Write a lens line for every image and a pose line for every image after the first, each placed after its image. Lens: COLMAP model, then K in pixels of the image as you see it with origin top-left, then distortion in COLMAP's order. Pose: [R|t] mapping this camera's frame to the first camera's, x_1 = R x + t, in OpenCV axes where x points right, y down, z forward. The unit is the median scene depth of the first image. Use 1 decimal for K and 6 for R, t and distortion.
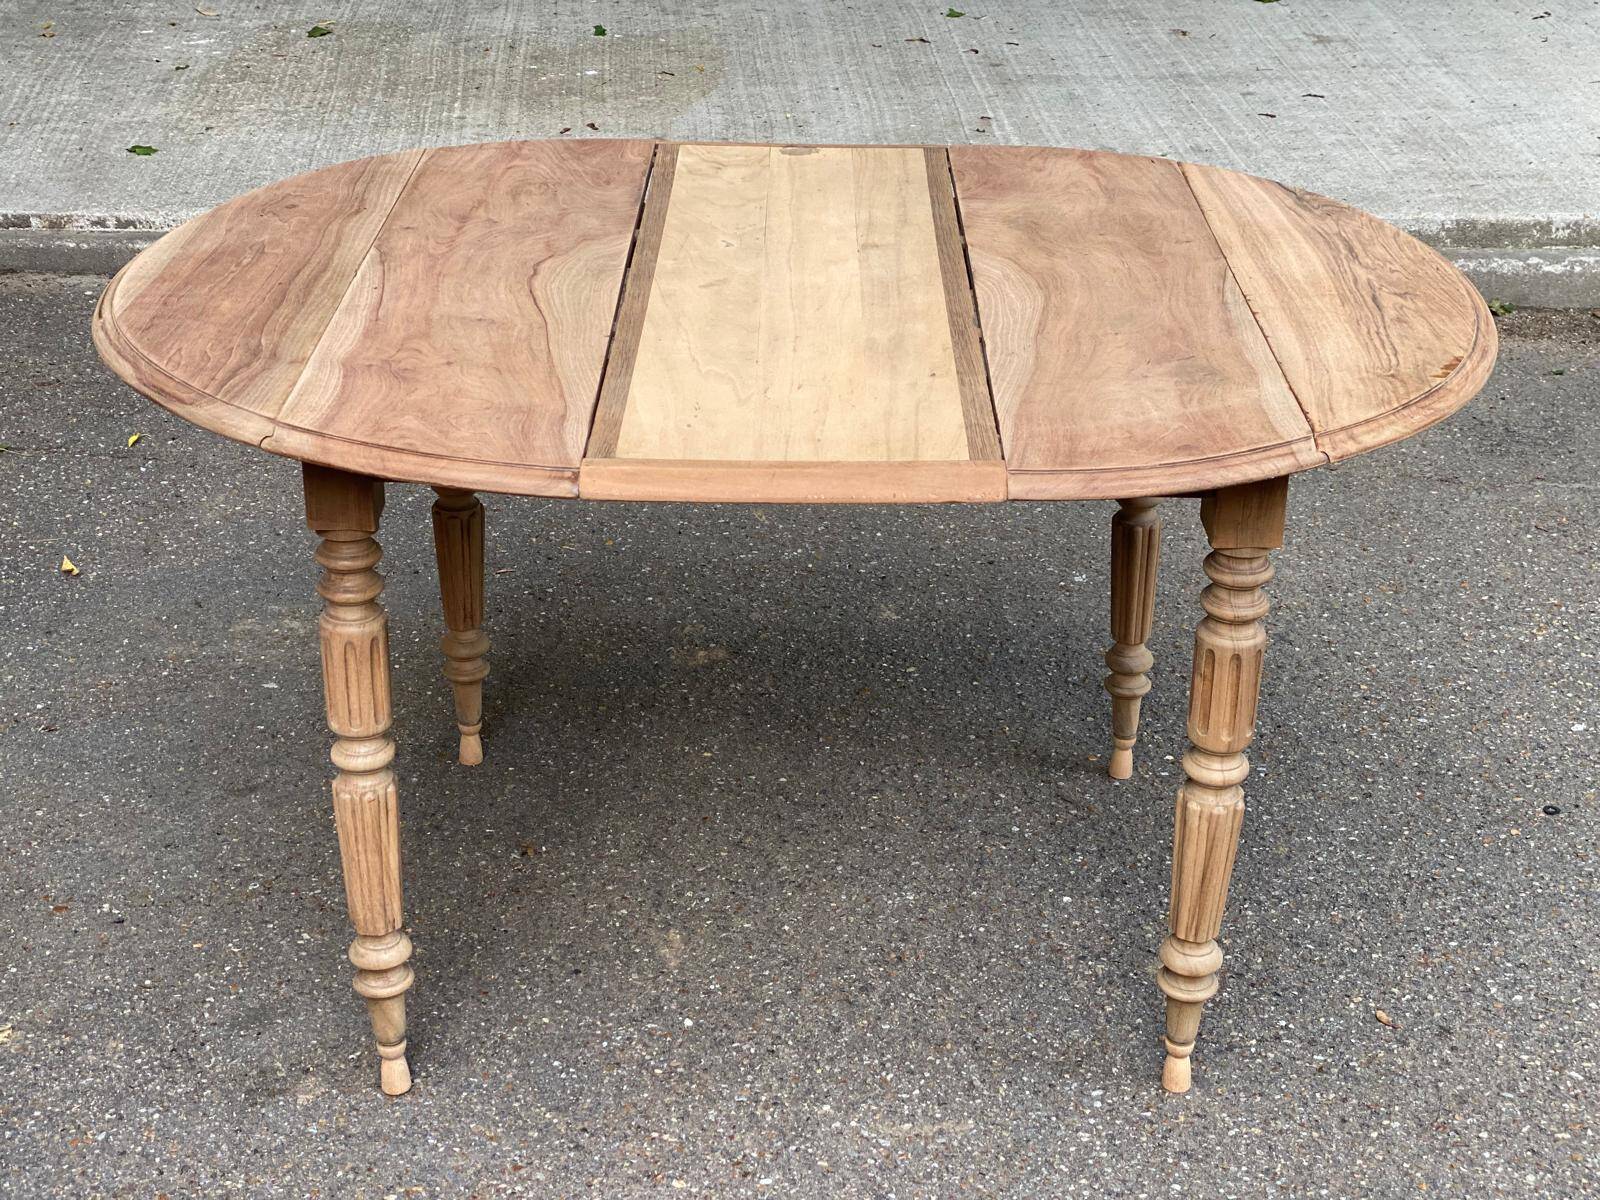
lens RADIAL K [[2374.6, 0, 796.6], [0, 2374.6, 577.3], [0, 0, 1]] dist [0.209643, -0.553293]
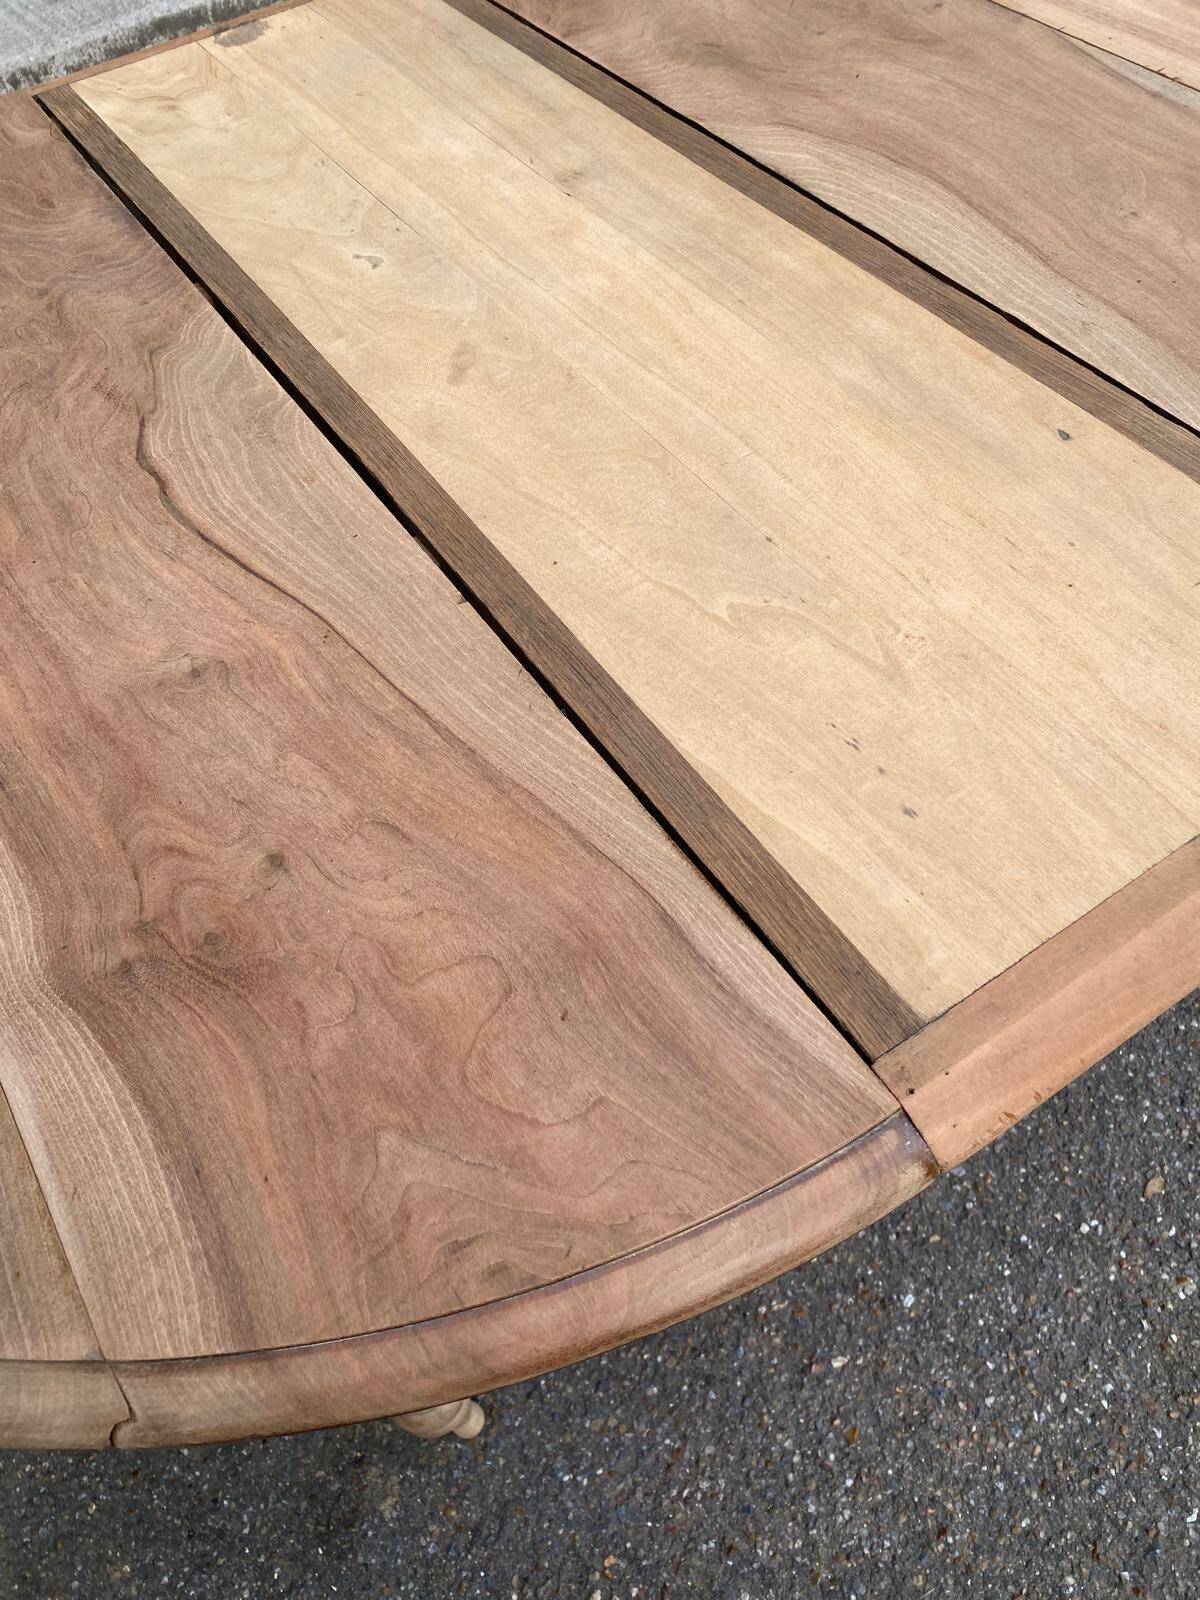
lens RADIAL K [[1230.6, 0, 595.4], [0, 1230.6, 786.4], [0, 0, 1]] dist [0.010041, -0.011455]
pose [[0.827282, -0.496396, 0.263050, -0.132207], [0.321282, 0.802156, 0.503313, -0.175635], [-0.460849, -0.331869, 0.823092, 0.692807]]
